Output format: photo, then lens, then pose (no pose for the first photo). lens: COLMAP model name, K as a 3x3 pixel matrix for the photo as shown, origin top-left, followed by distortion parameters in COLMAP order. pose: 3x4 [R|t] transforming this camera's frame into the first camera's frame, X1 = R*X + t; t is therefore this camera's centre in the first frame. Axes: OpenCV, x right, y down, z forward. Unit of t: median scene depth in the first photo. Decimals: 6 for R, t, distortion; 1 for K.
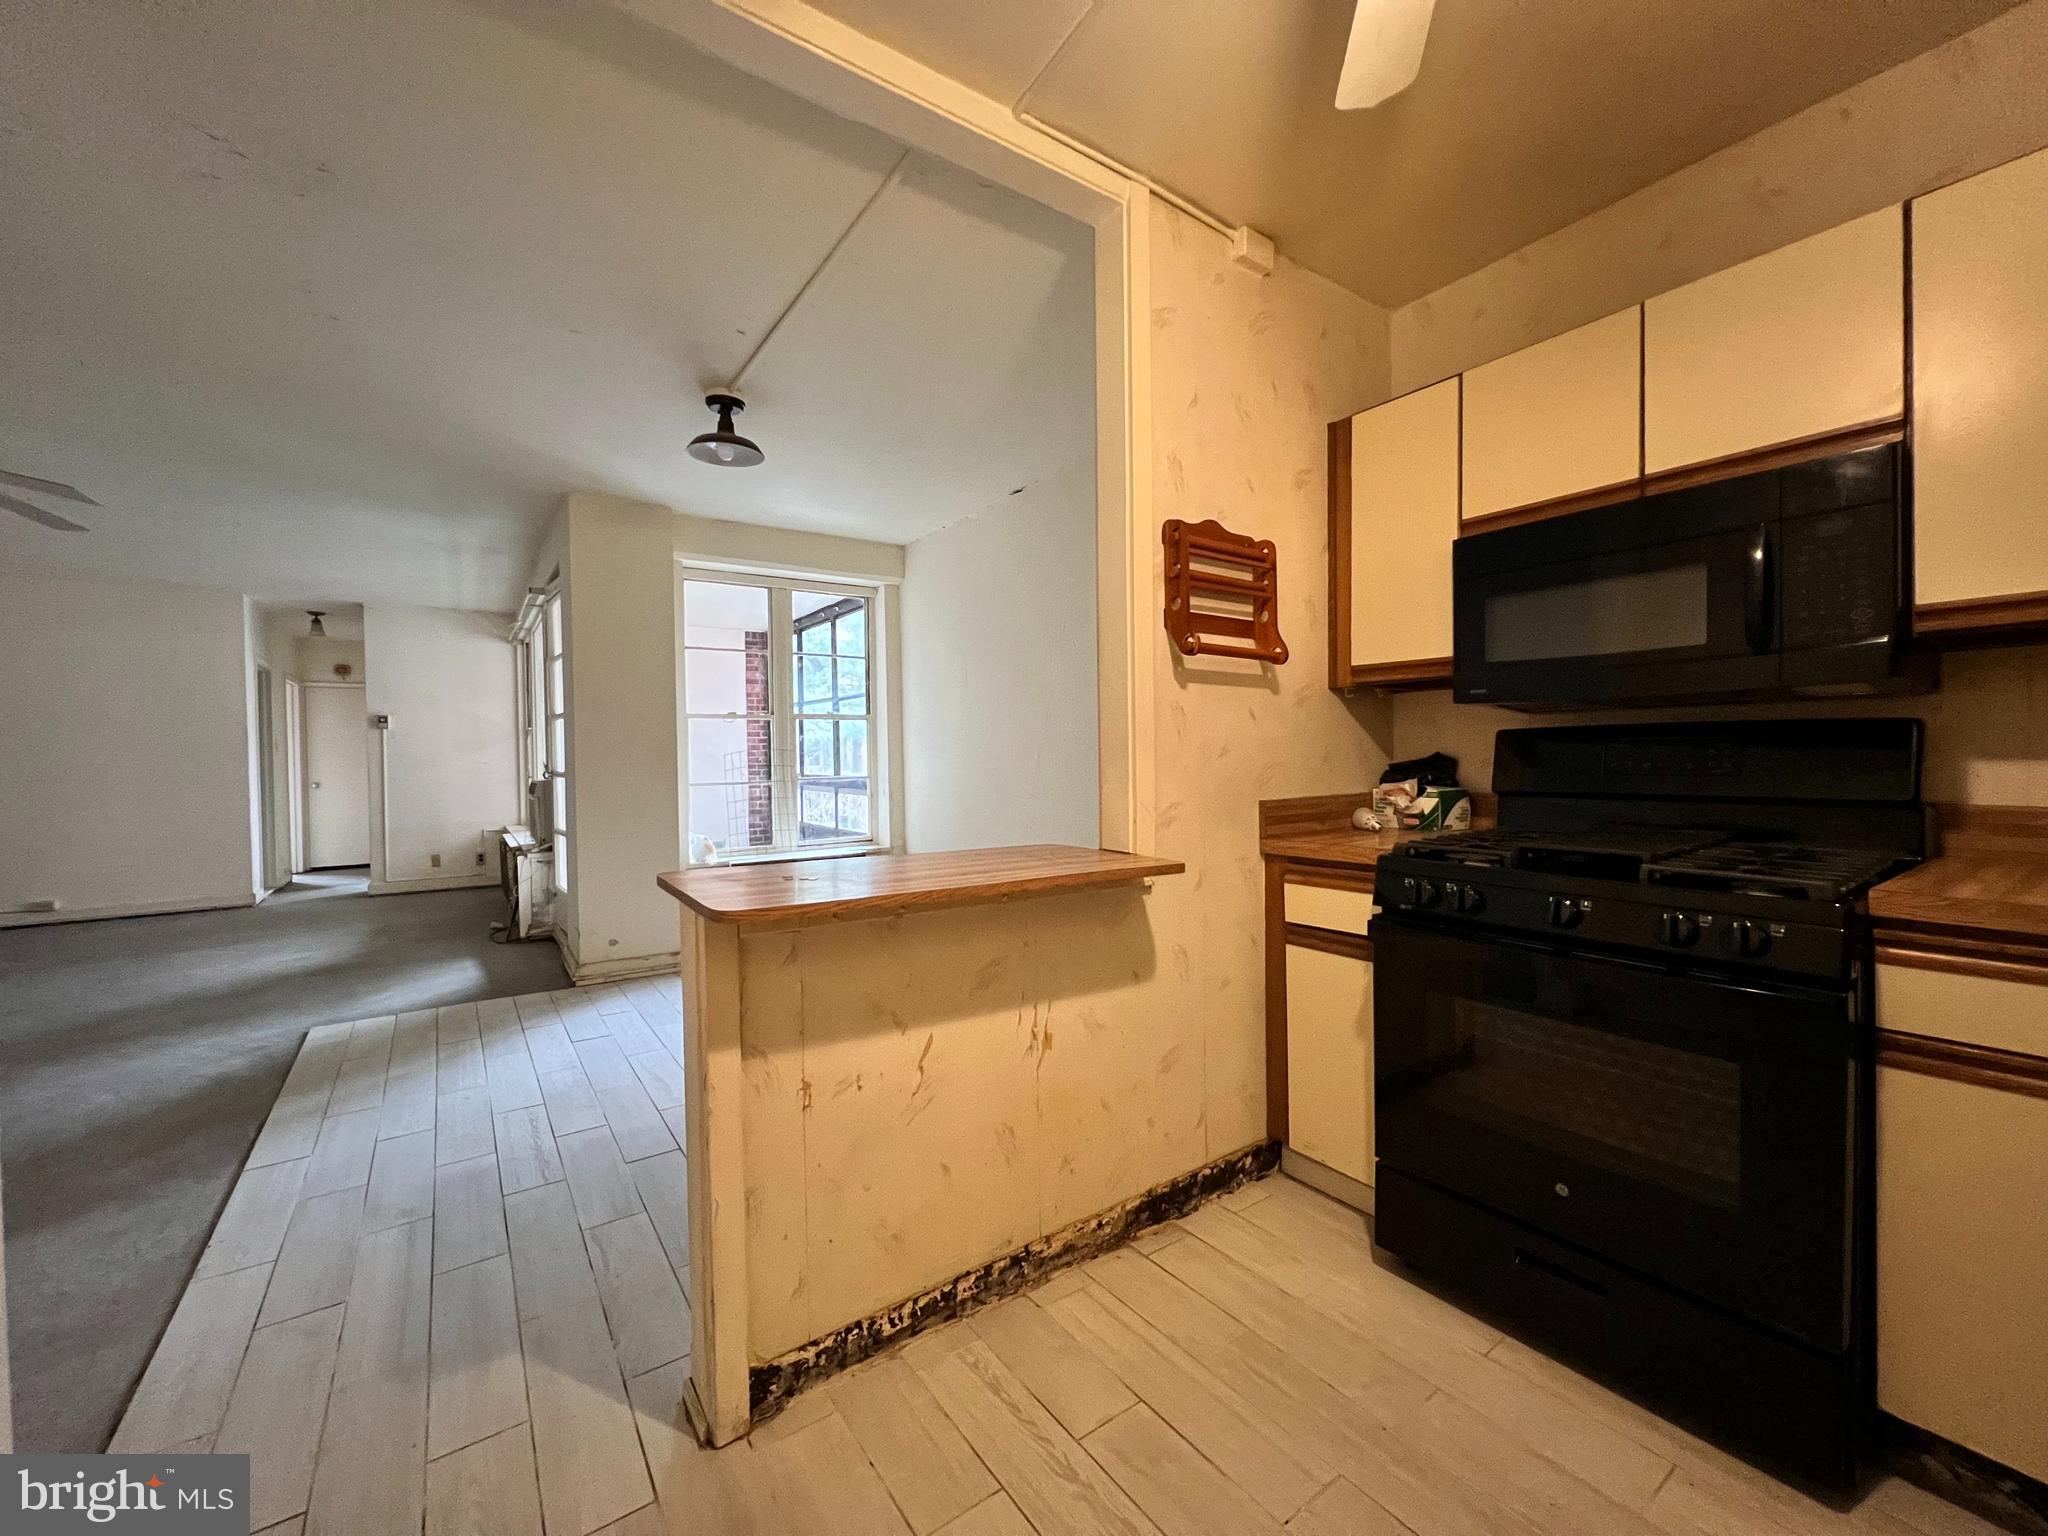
lens RADIAL K [[815.9, 0, 1015.6], [0, 815.9, 769.8], [0, 0, 1]] dist [-0.000756, -0.000196]
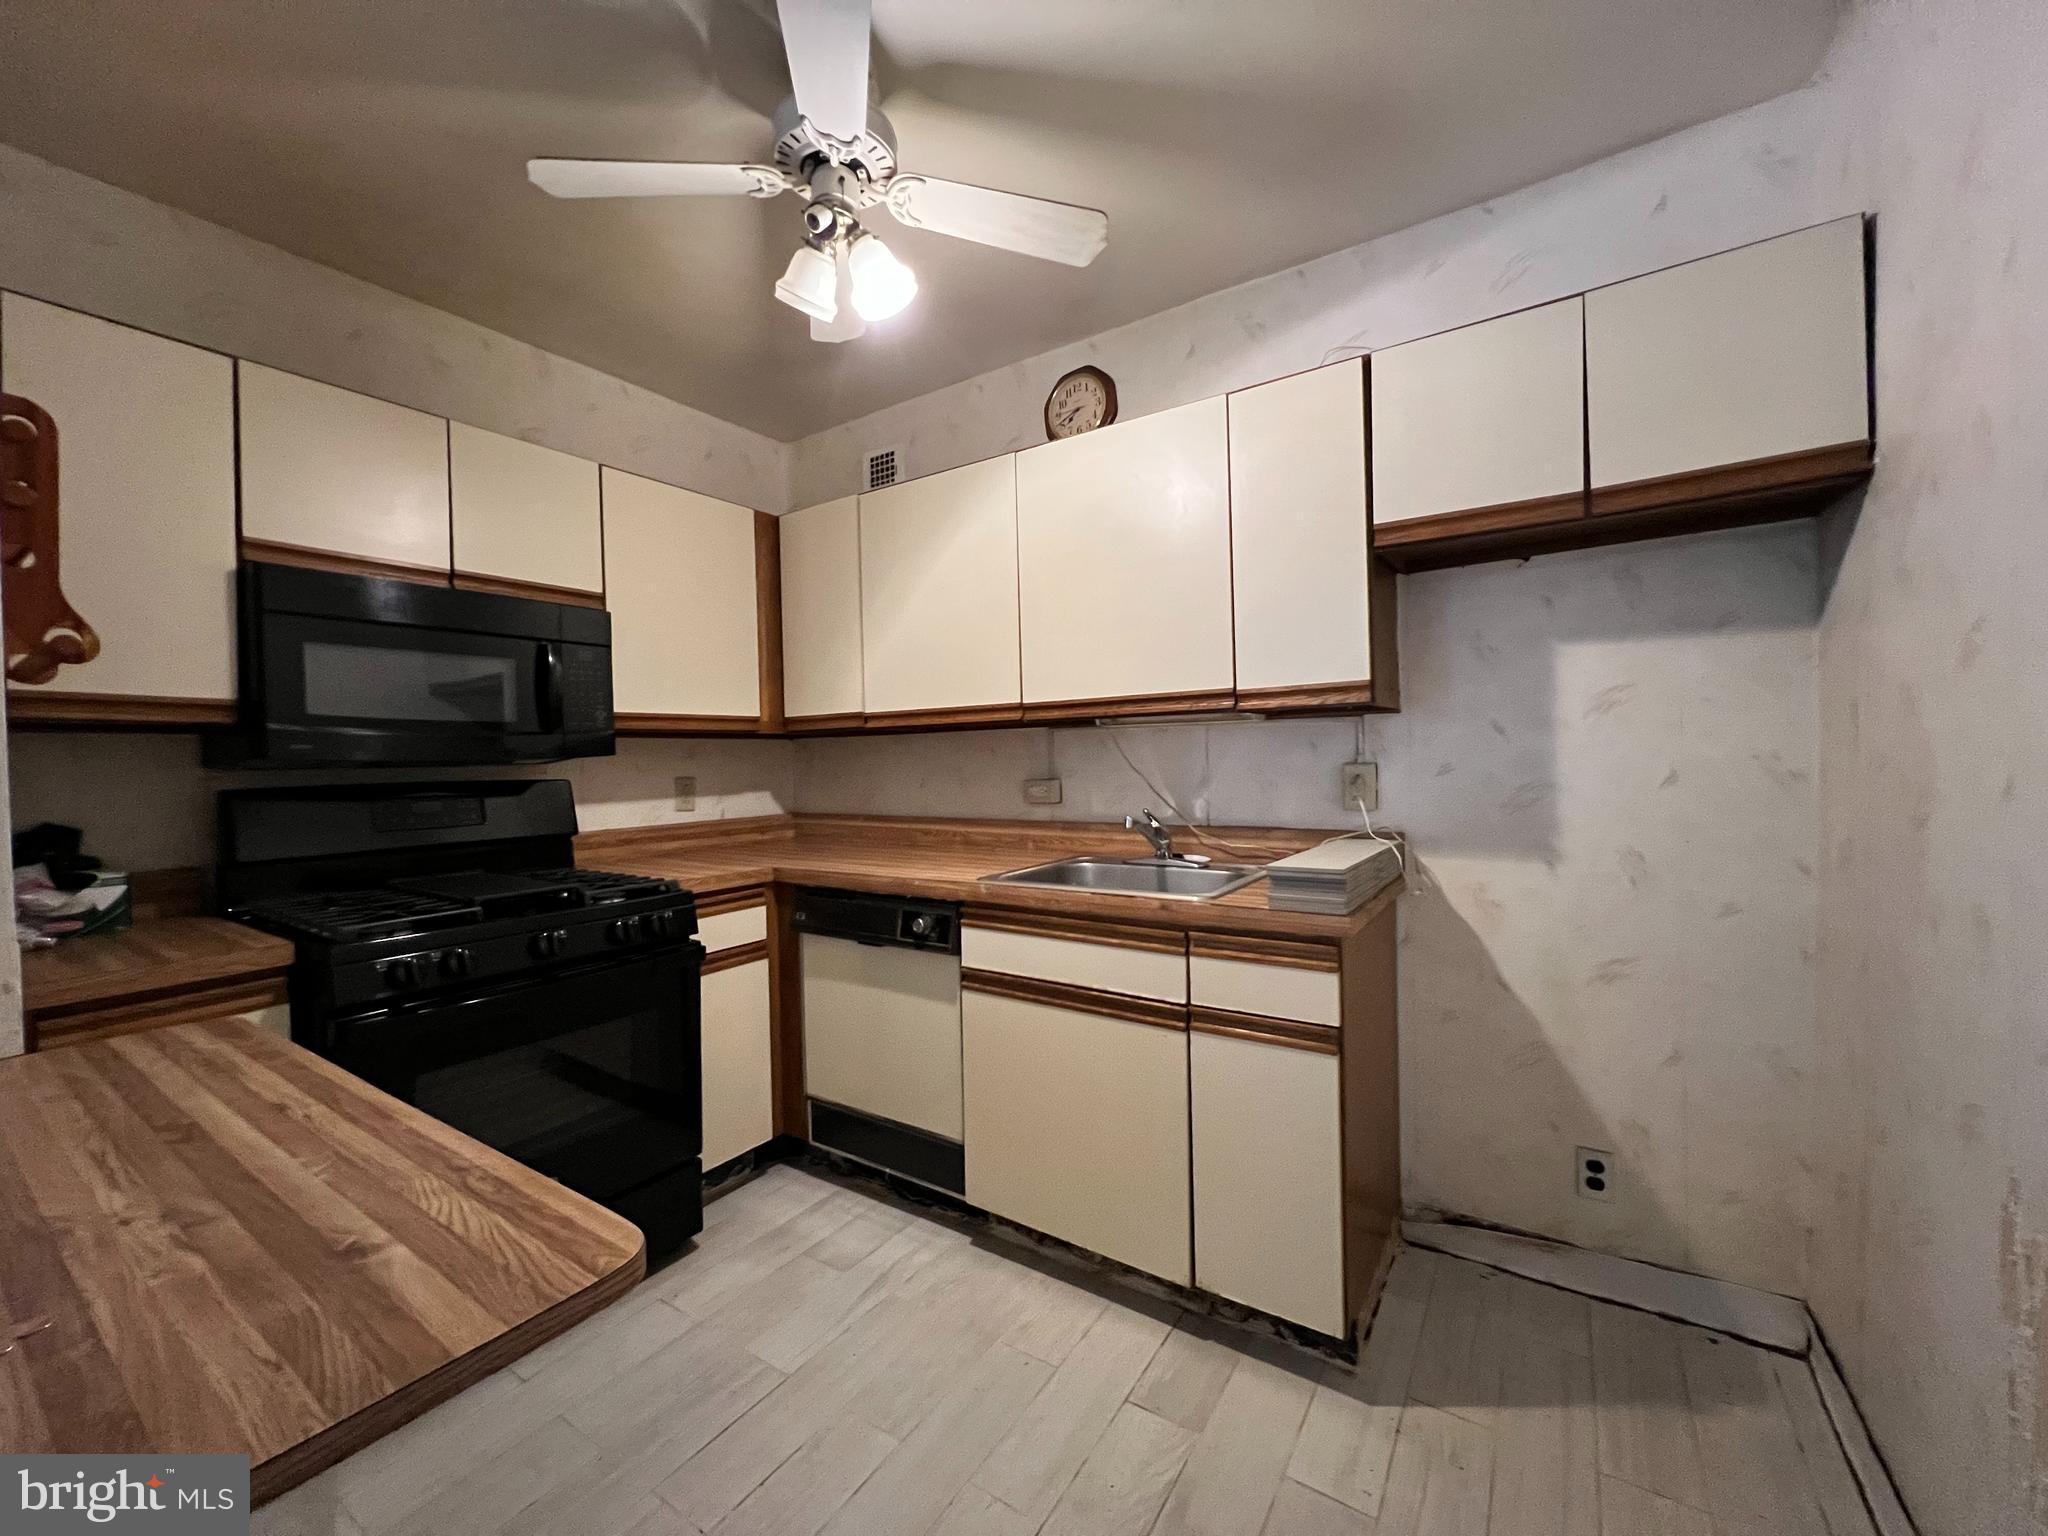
lens RADIAL K [[815.7, 0, 1018.2], [0, 815.7, 768.4], [0, 0, 1]] dist [-0.001635, -0.000352]
pose [[-0.367961, 0.010230, 0.929785, -0.237914], [0.042113, 0.999097, 0.005674, -0.020875], [-0.928887, 0.041243, -0.368059, 0.274804]]
